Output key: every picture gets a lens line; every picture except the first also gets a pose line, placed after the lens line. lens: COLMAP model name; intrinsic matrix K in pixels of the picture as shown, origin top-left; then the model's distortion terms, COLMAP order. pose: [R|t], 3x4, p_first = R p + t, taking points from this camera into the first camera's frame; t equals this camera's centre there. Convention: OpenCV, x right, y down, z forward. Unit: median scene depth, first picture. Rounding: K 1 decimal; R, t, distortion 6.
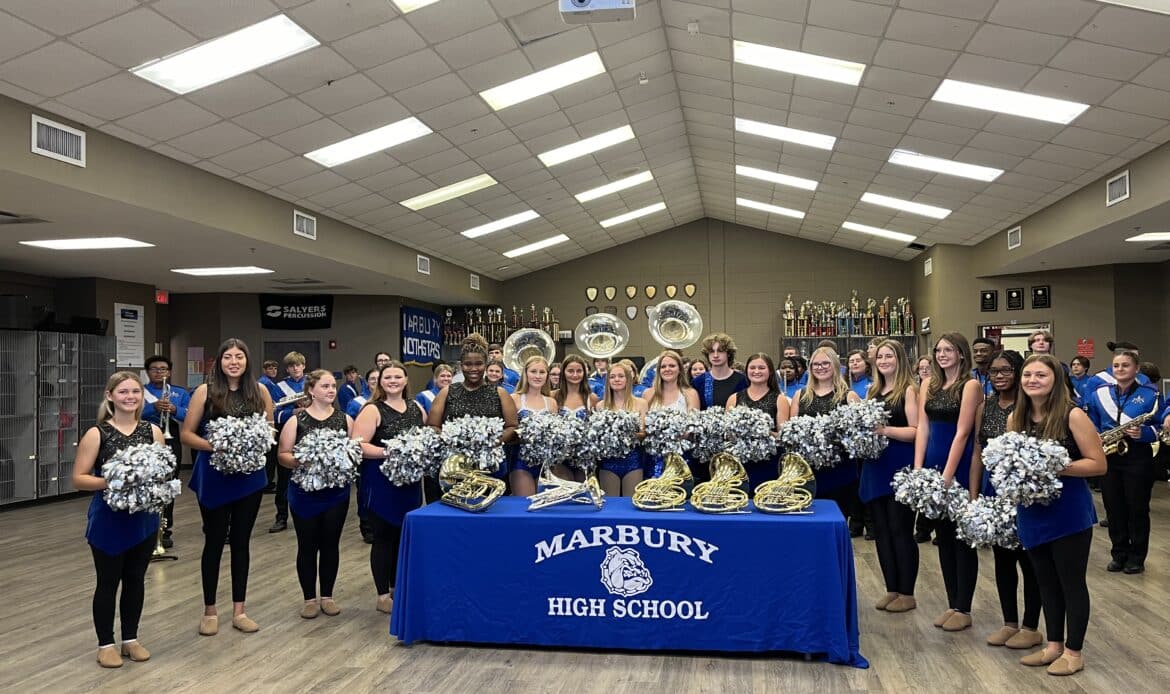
lens RADIAL K [[883.4, 0, 600.3], [0, 883.4, 342.2], [0, 0, 1]] dist [0.063940, -0.064579]
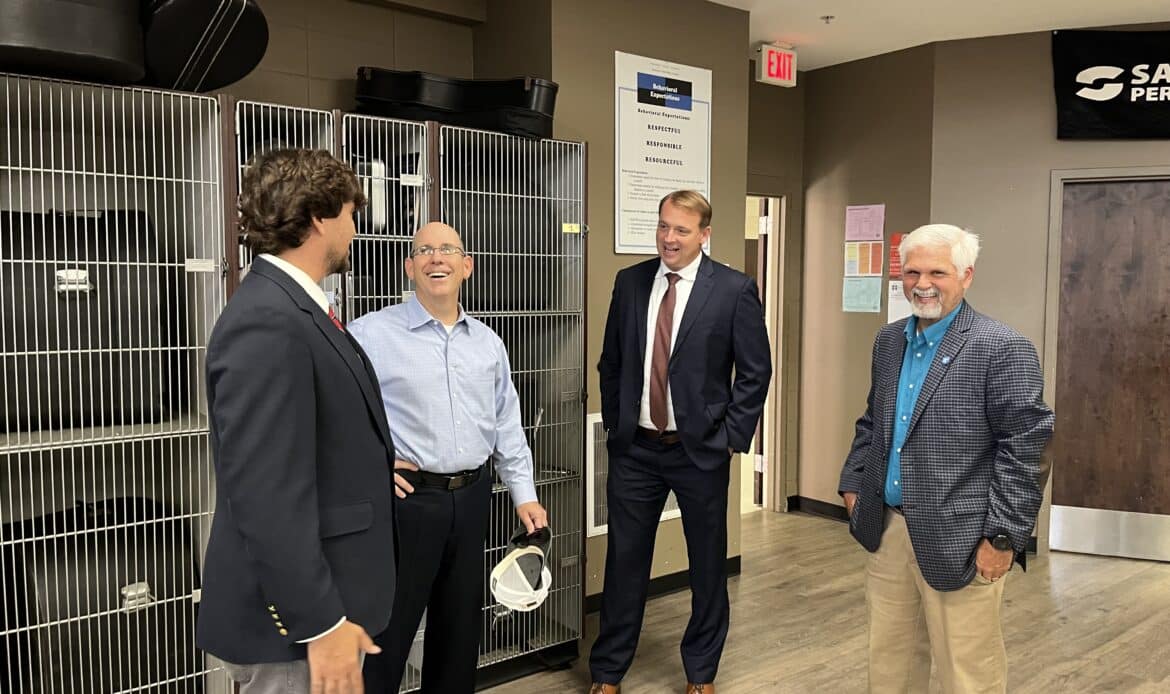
lens RADIAL K [[886.0, 0, 585.0], [0, 886.0, 347.0], [0, 0, 1]] dist [0.063247, -0.081431]
pose [[0.719442, 0.073484, -0.690654, -0.356621], [0.007605, 0.993494, 0.113627, 0.027924], [0.694511, -0.087001, 0.714203, 0.836435]]
